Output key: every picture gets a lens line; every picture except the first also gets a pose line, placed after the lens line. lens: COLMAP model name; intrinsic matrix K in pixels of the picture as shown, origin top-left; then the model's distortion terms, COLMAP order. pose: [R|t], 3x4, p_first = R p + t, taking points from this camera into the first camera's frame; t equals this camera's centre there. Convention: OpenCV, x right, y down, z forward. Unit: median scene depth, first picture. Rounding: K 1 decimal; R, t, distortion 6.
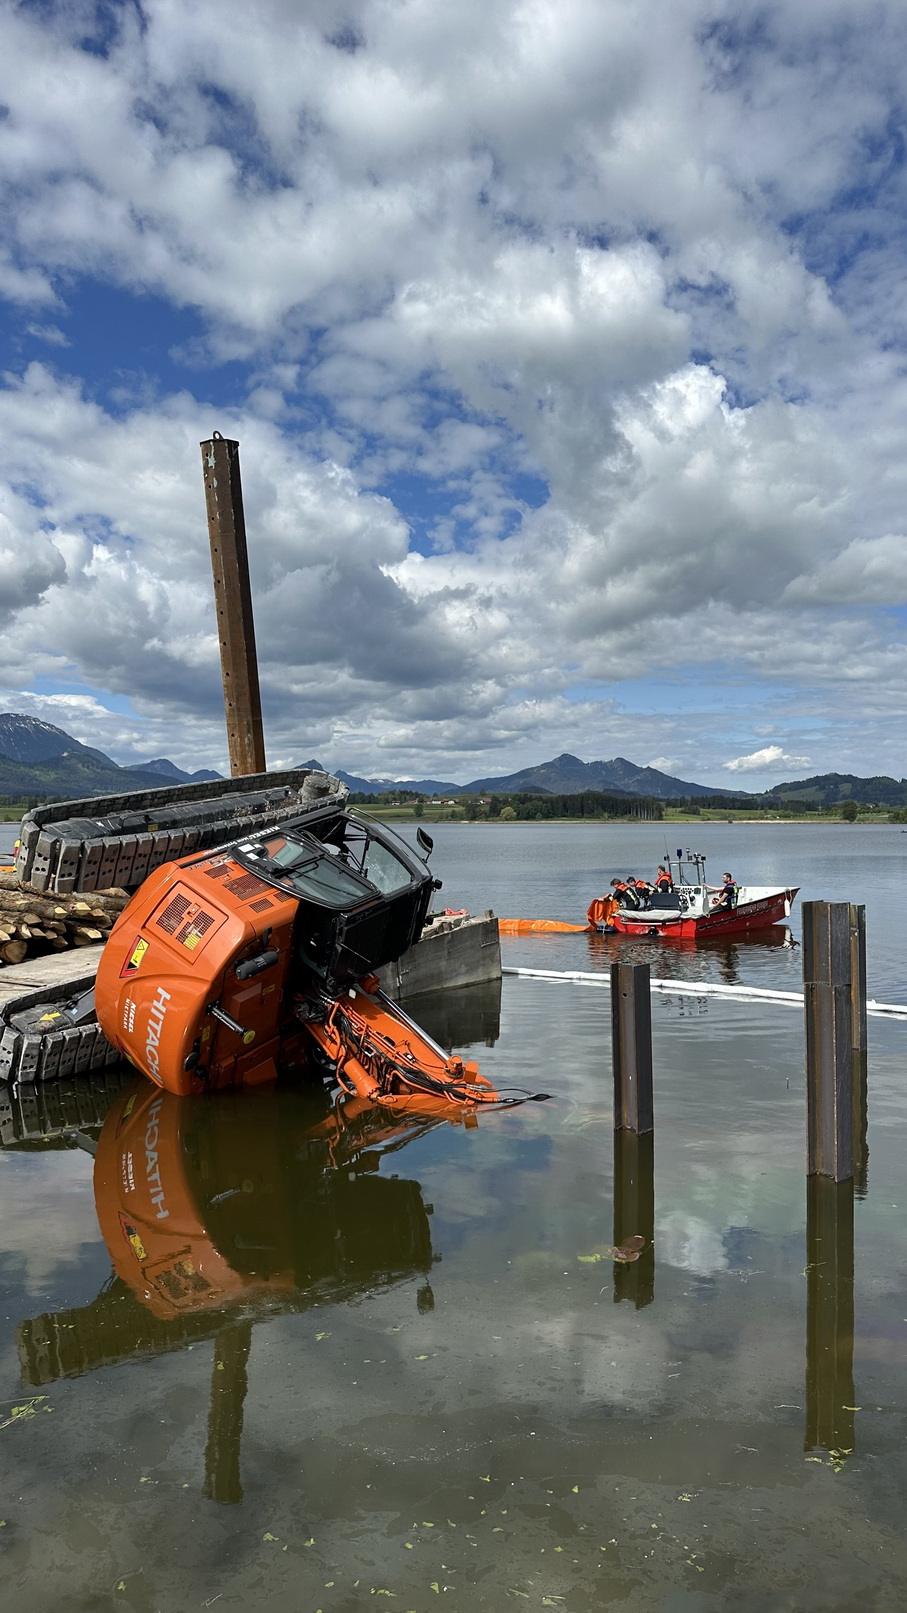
lens RADIAL K [[1106.0, 0, 449.4], [0, 1106.0, 815.1], [0, 0, 1]] dist [0.097597, -0.000800]
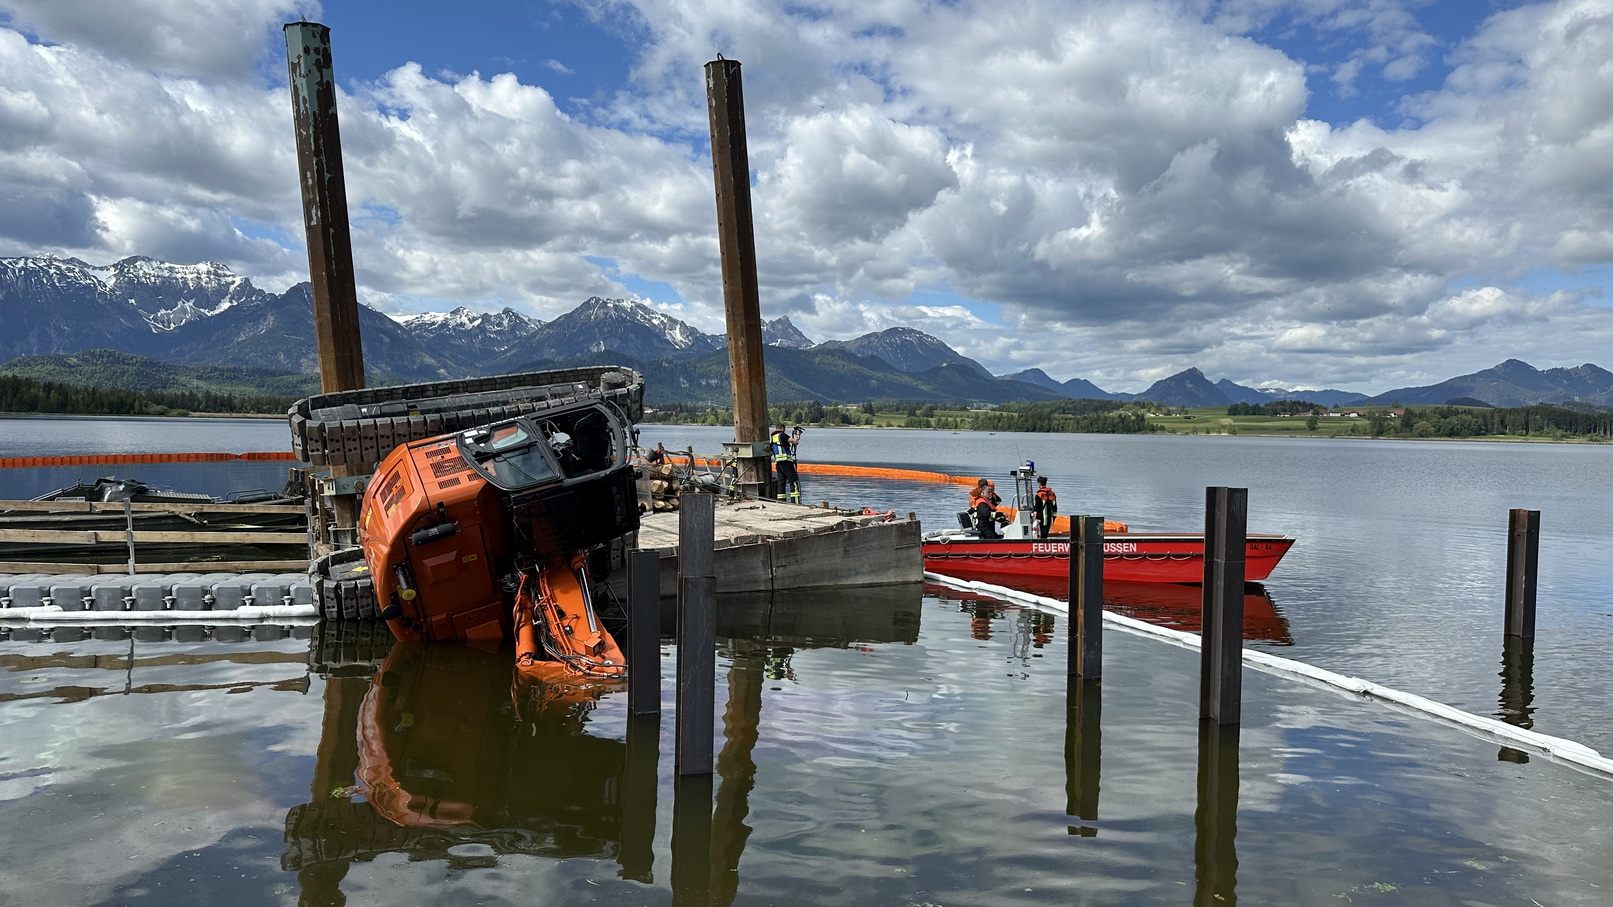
lens RADIAL K [[1103.0, 0, 801.2], [0, 1103.0, 452.0], [0, 0, 1]] dist [0.138337, -0.239219]
pose [[0.894768, 0.030386, -0.445496, 0.627969], [-0.019246, 0.999379, 0.029508, 0.008681], [0.446116, -0.017829, 0.894798, 0.132402]]
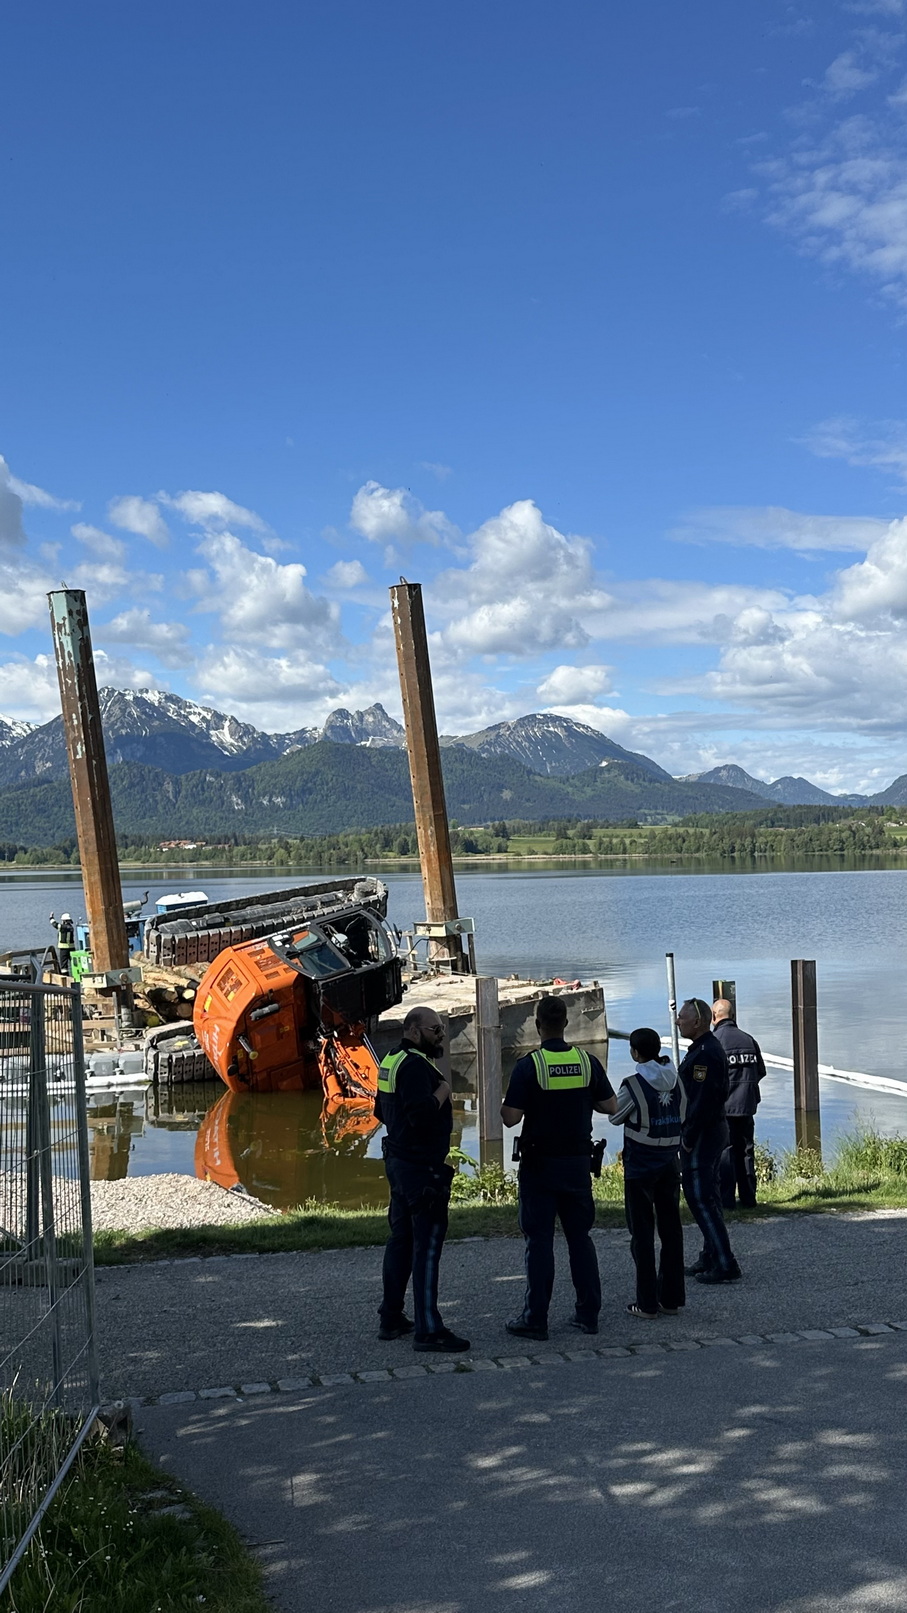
lens RADIAL K [[1569.2, 0, 453.5], [0, 1569.2, 806.5], [0, 0, 1]] dist [0.139151, 0.003704]
pose [[0.908313, -0.028969, -0.417287, 0.967569], [0.020245, 0.999474, -0.025318, -0.093404], [0.417801, 0.014549, 0.908422, -0.902629]]
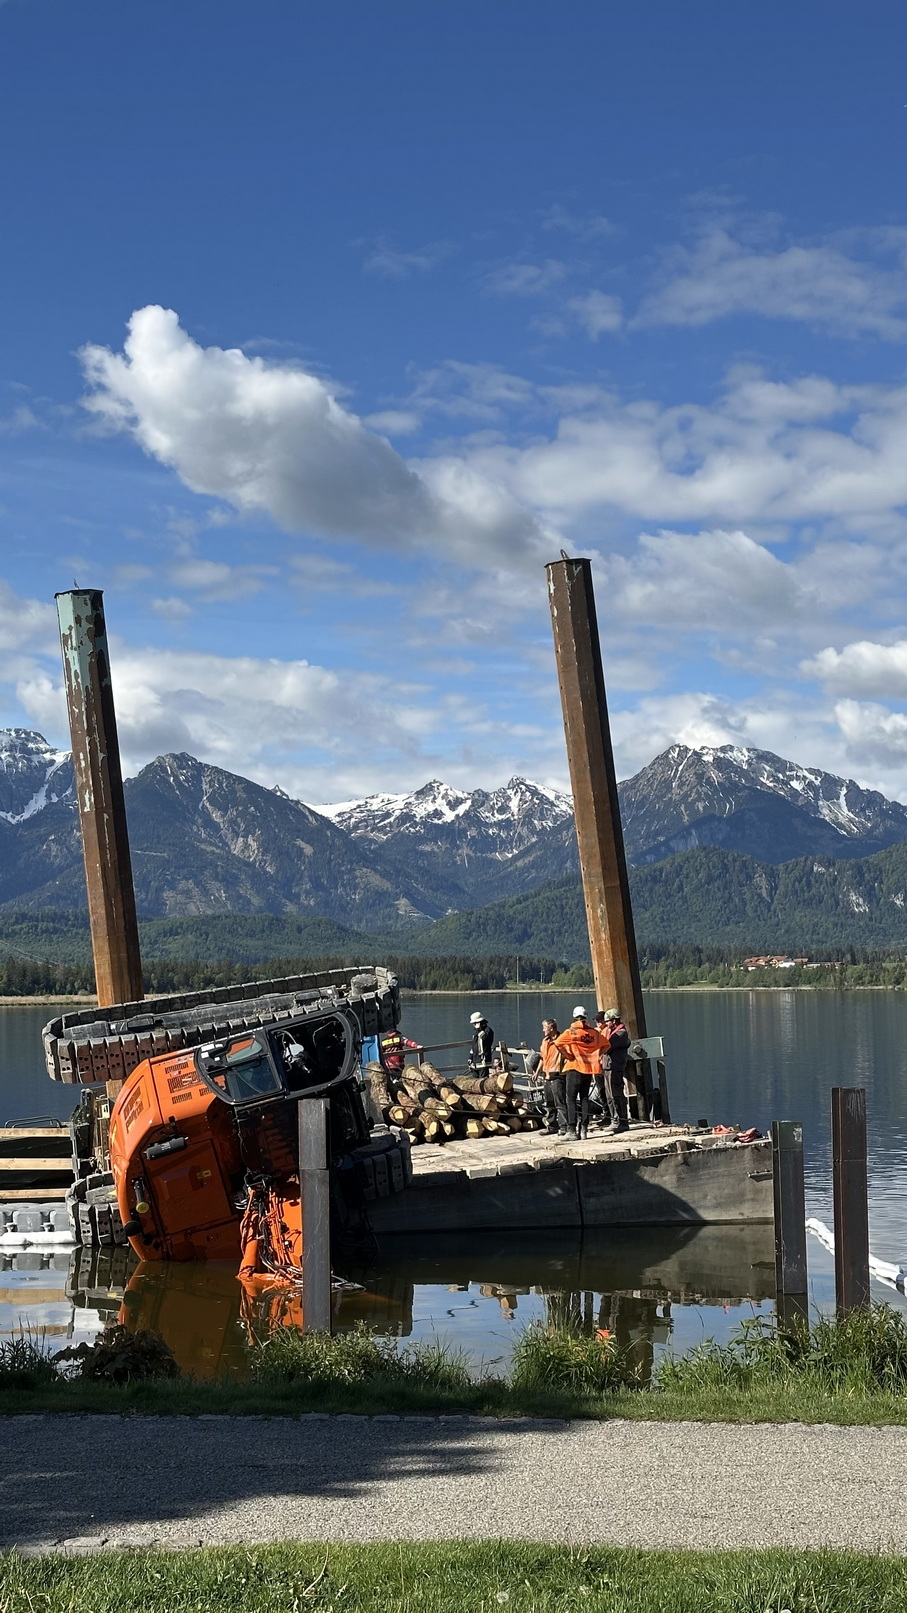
lens RADIAL K [[2207.9, 0, 454.6], [0, 2207.9, 823.8], [0, 0, 1]] dist [0.120619, 0.039239]
pose [[0.729796, -0.058137, -0.681189, 1.541653], [0.014716, 0.997483, -0.069366, -0.037266], [0.683507, 0.040599, 0.728814, -0.470300]]
